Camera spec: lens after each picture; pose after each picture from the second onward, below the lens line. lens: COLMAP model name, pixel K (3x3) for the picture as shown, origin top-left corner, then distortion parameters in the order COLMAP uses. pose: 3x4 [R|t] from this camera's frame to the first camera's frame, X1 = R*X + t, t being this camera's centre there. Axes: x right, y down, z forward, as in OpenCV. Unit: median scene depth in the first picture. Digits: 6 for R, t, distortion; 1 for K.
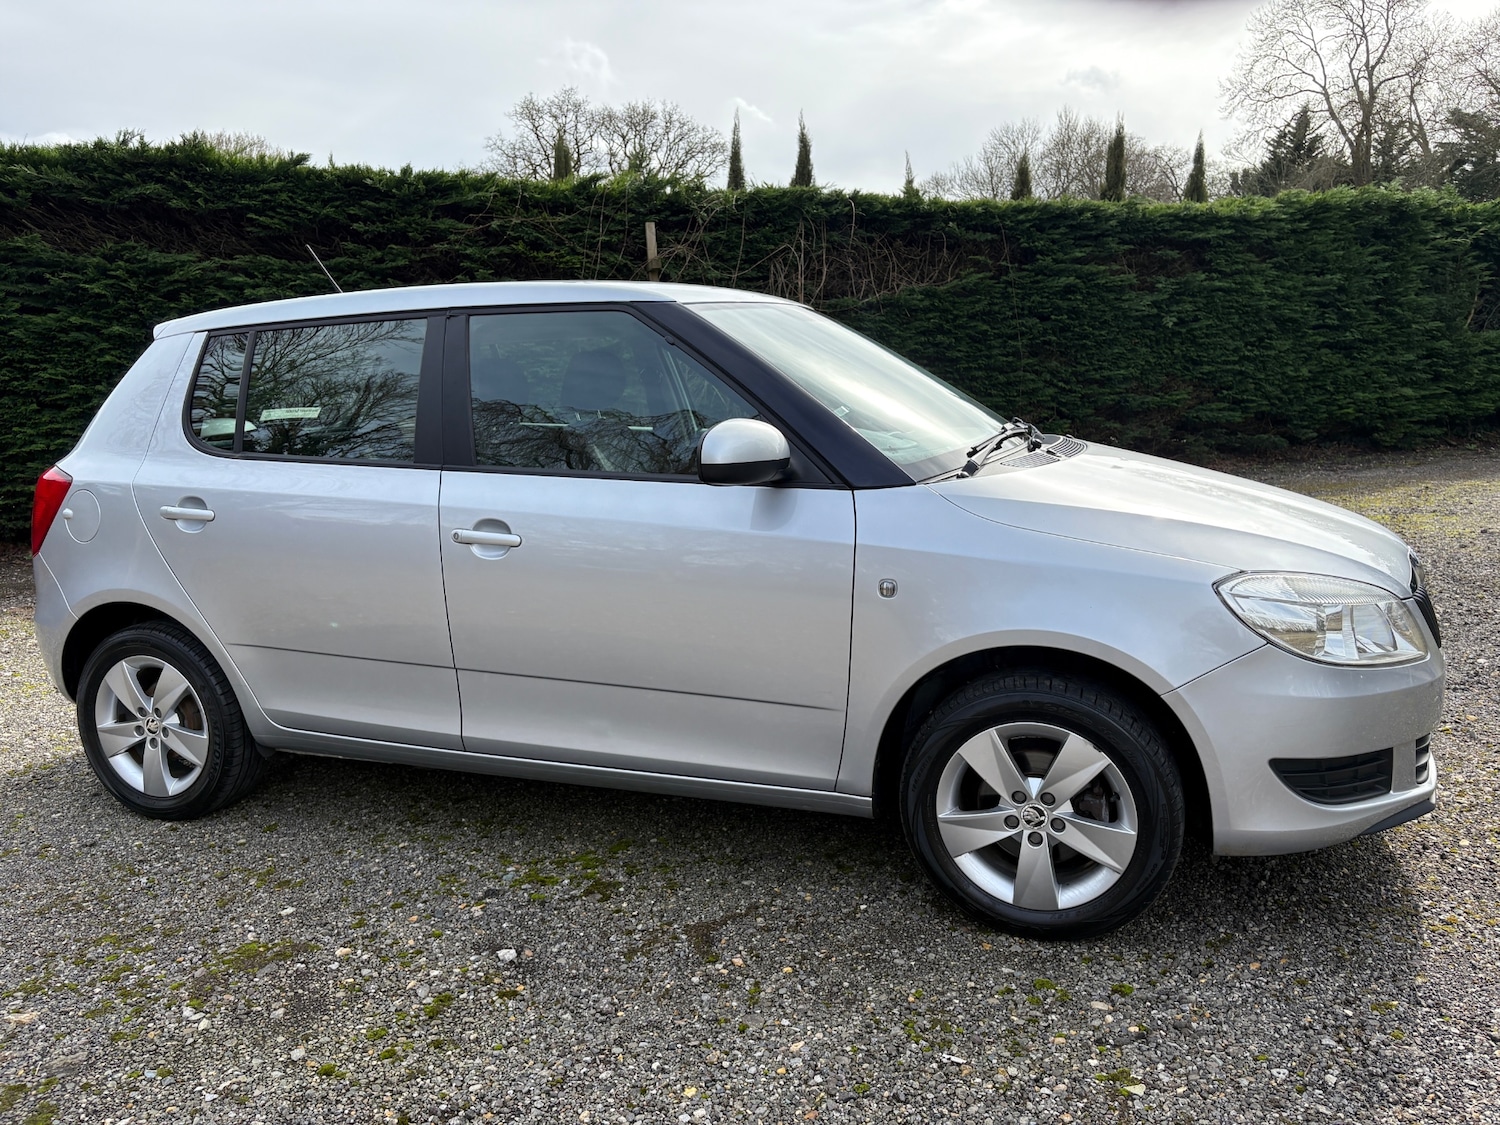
lens RADIAL K [[1188.9, 0, 750.0], [0, 1188.9, 562.5], [0, 0, 1]] dist [-0.006793, -0.007953]
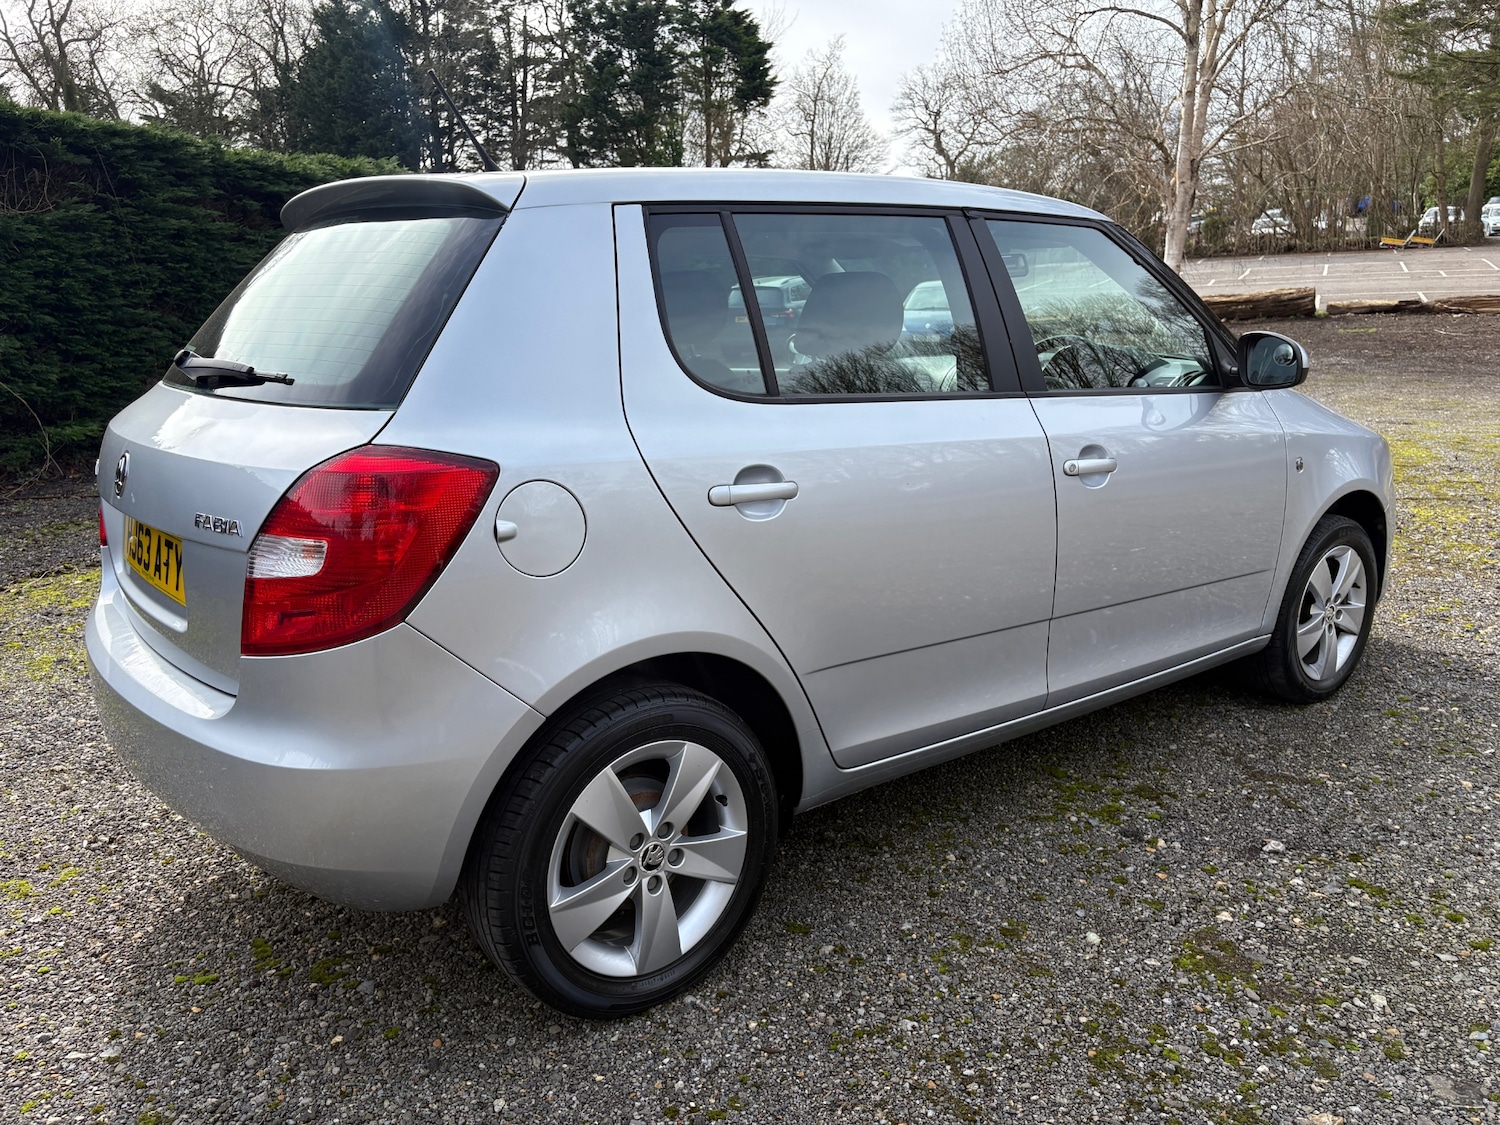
lens RADIAL K [[1134.8, 0, 750.0], [0, 1134.8, 562.5], [0, 0, 1]] dist [0.057426, -0.062569]
pose [[0.500950, -0.161503, 0.850274, -0.285504], [0.134425, 0.985032, 0.107901, -0.019937], [-0.854973, 0.060245, 0.515162, 0.196856]]
